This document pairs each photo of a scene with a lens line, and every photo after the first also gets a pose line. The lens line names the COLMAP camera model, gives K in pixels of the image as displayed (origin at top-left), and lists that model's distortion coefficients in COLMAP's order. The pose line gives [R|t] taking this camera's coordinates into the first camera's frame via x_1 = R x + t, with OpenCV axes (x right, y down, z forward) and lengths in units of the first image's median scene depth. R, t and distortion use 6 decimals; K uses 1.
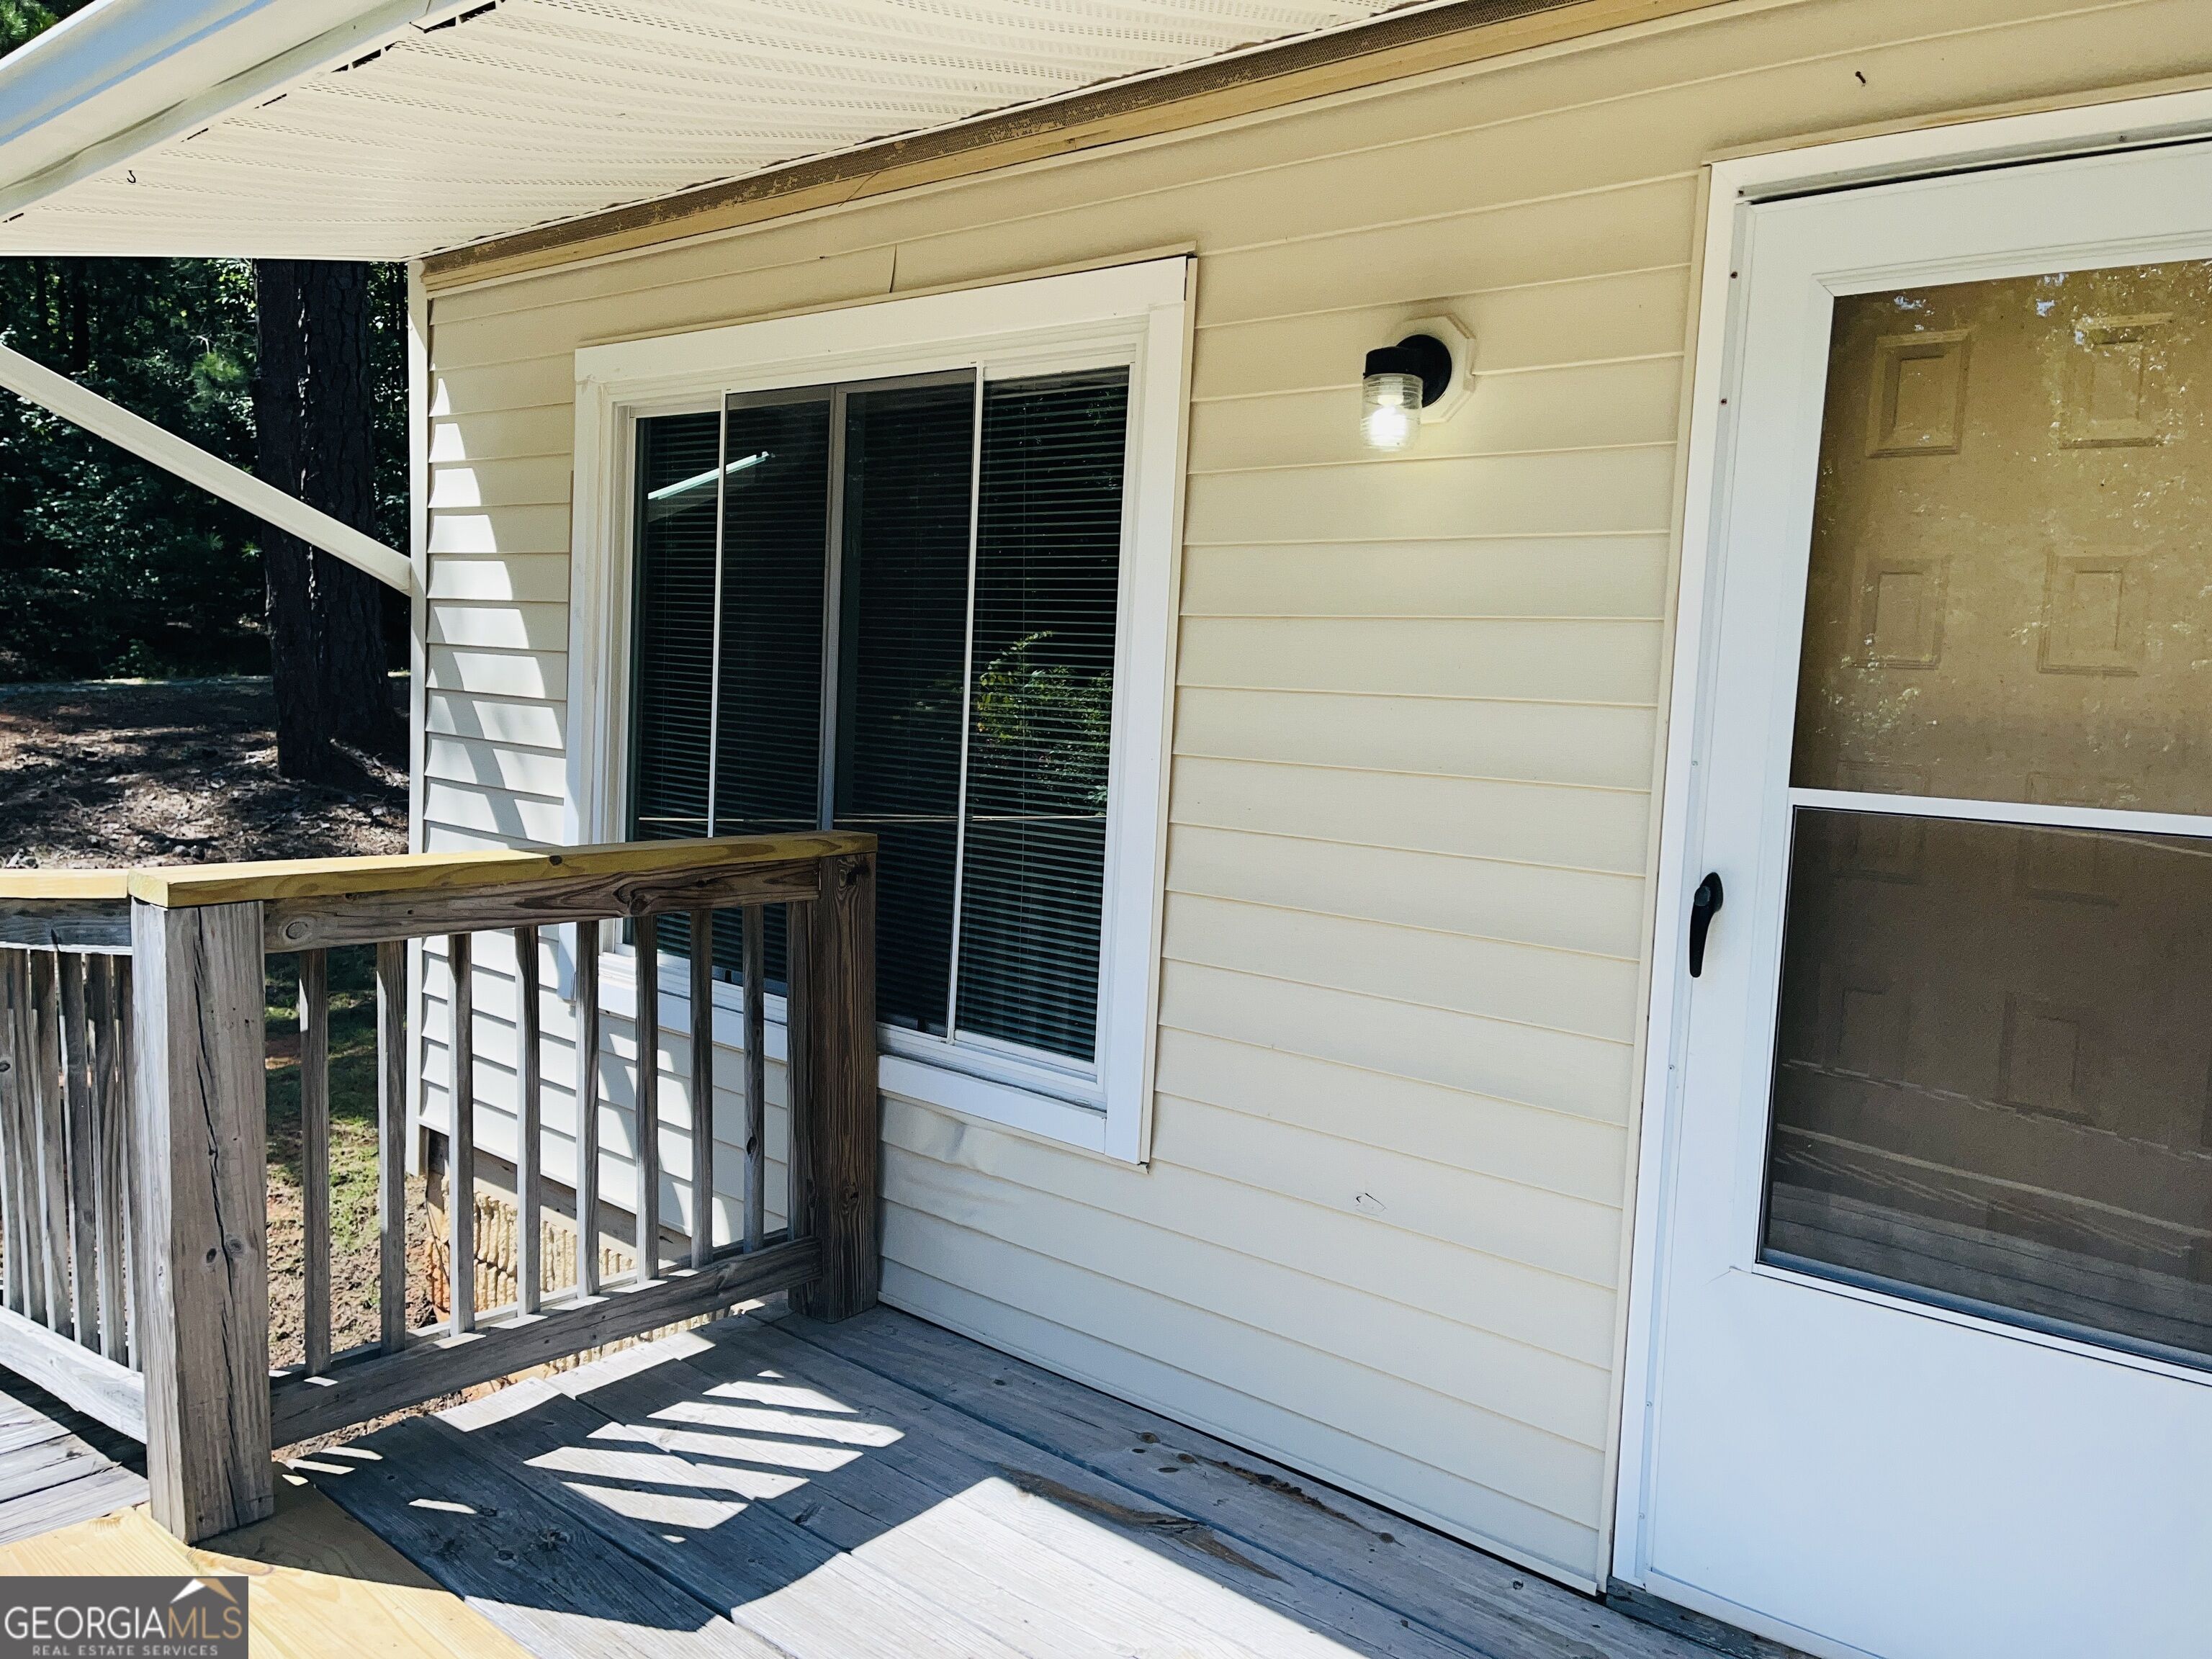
lens RADIAL K [[1669.6, 0, 1068.9], [0, 1669.6, 832.4], [0, 0, 1]] dist [0.055438, -0.031649]
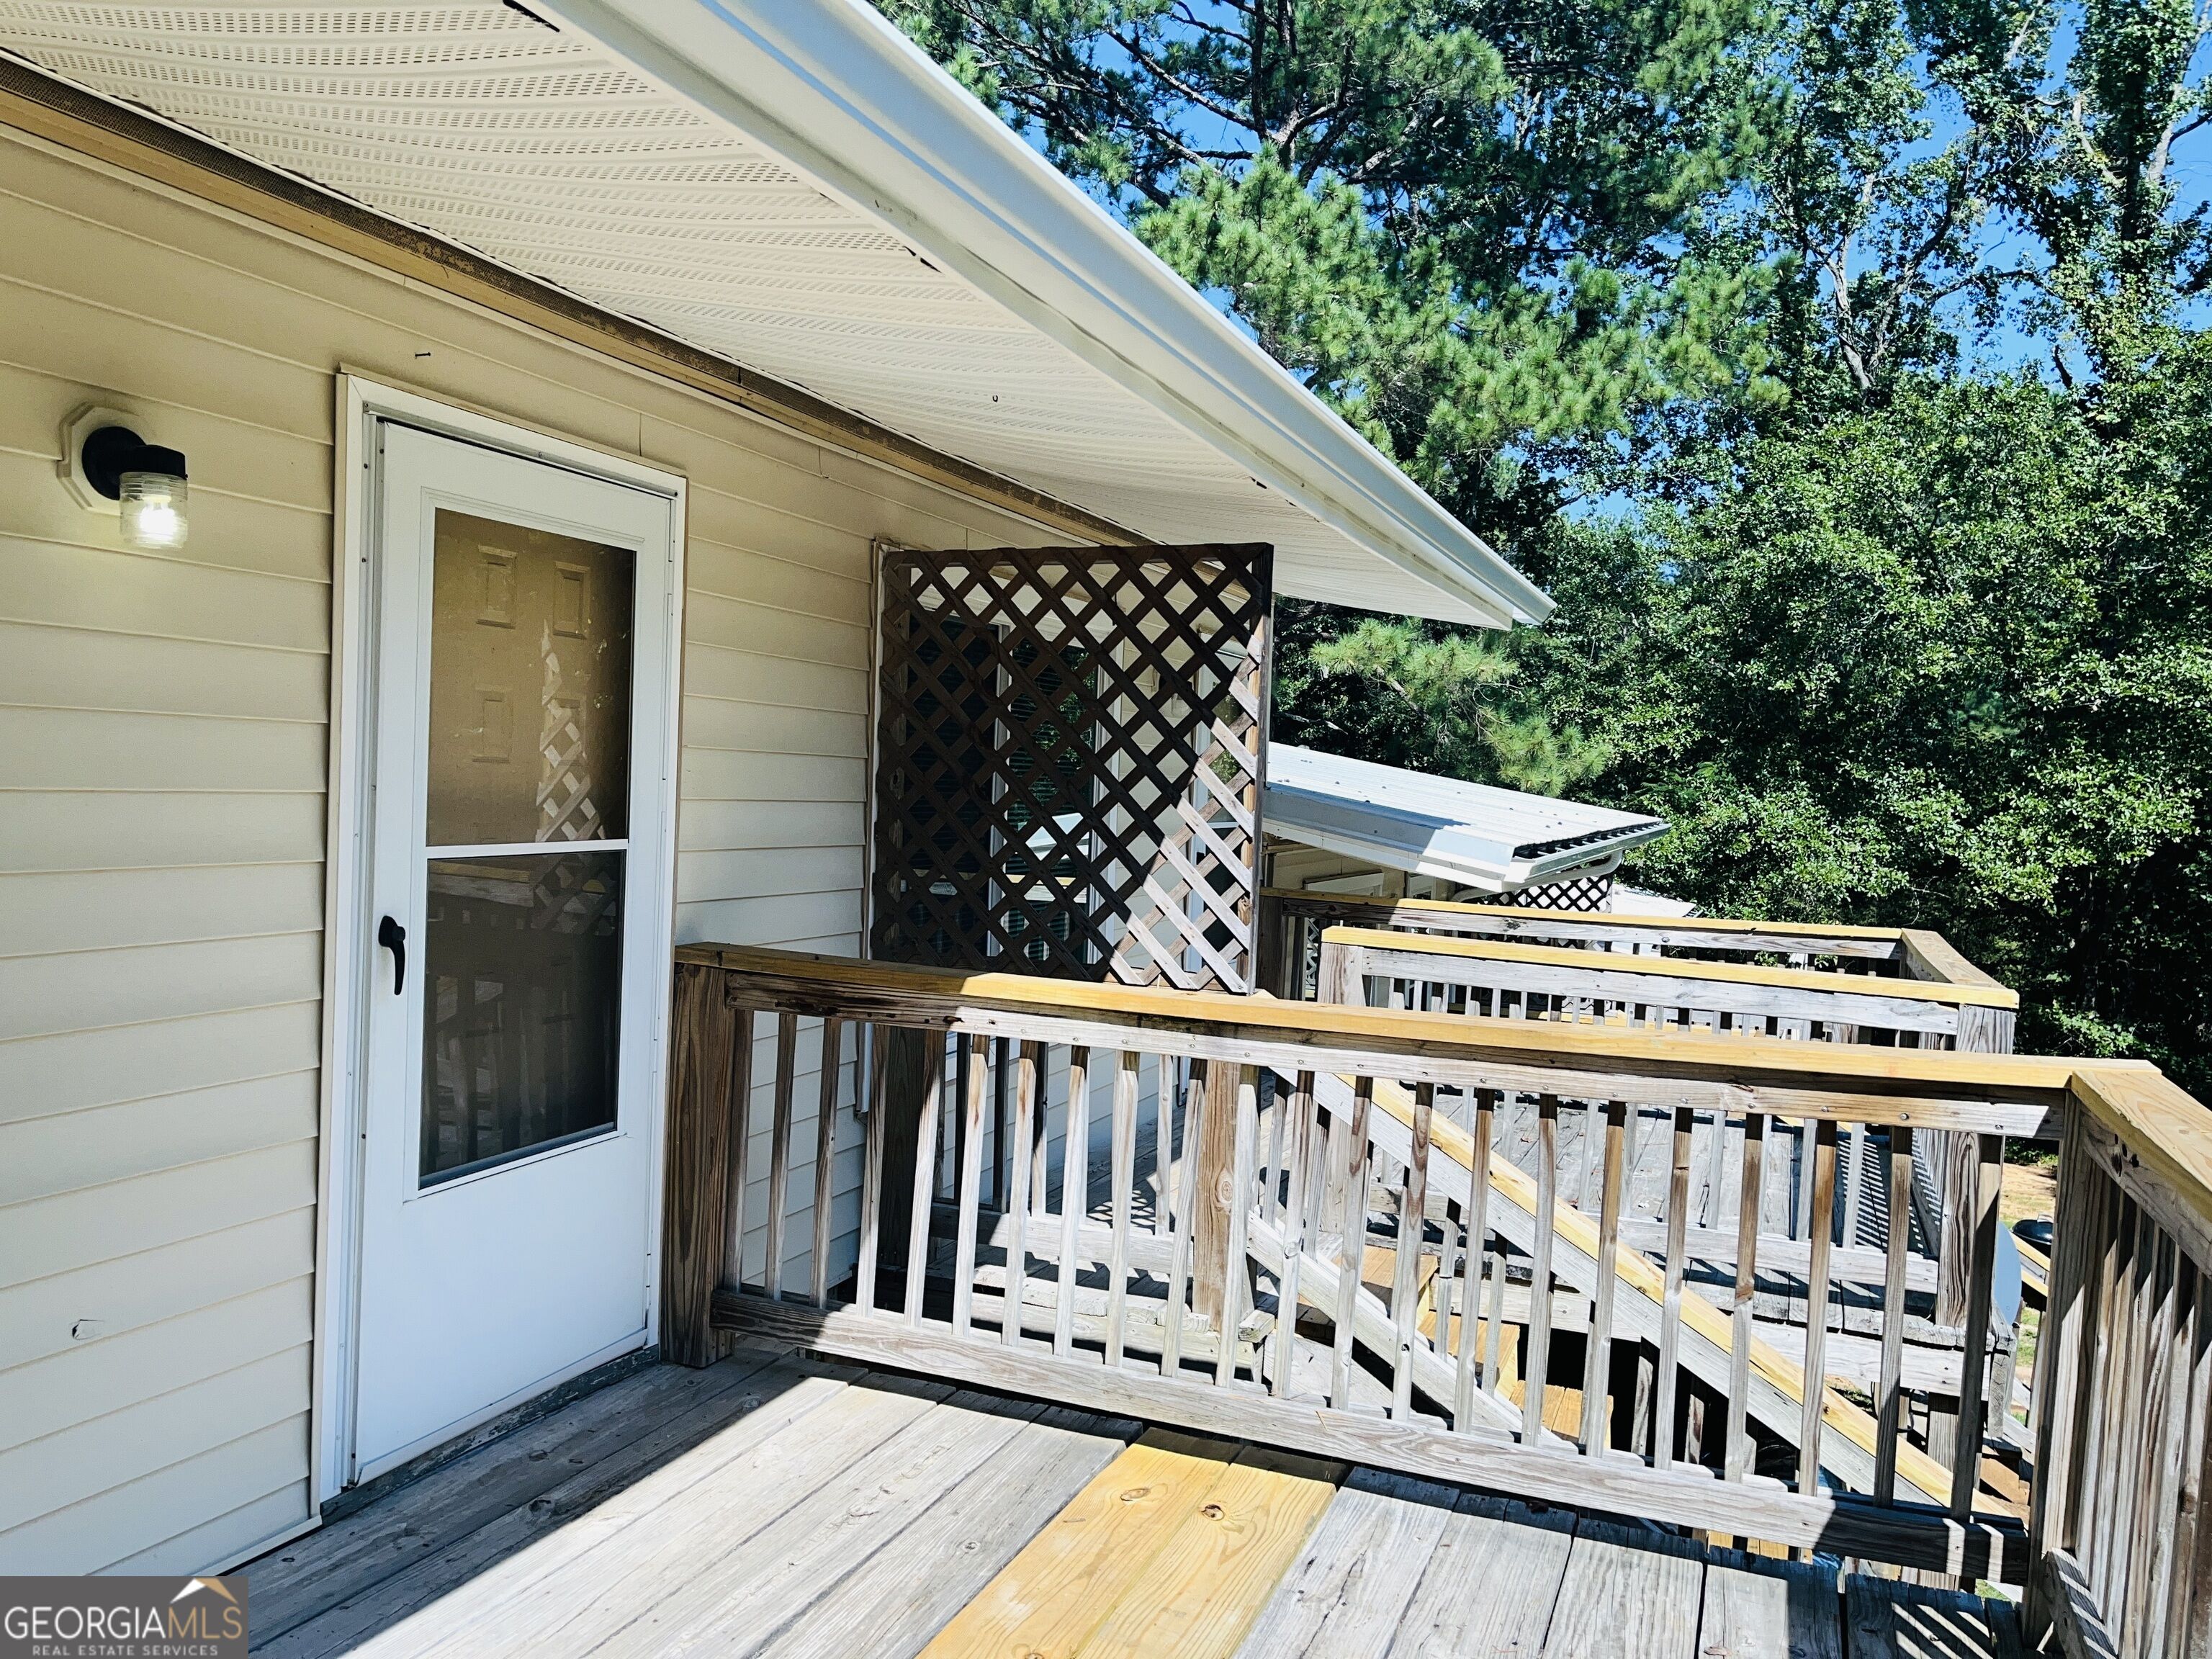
lens RADIAL K [[1636.8, 0, 1027.5], [0, 1636.8, 903.5], [0, 0, 1]] dist [0.011589, -0.021027]
pose [[-0.277357, -0.115999, 0.953739, -0.883259], [0.058668, 0.988787, 0.137323, -0.119047], [-0.958974, 0.094041, -0.267441, 0.768598]]
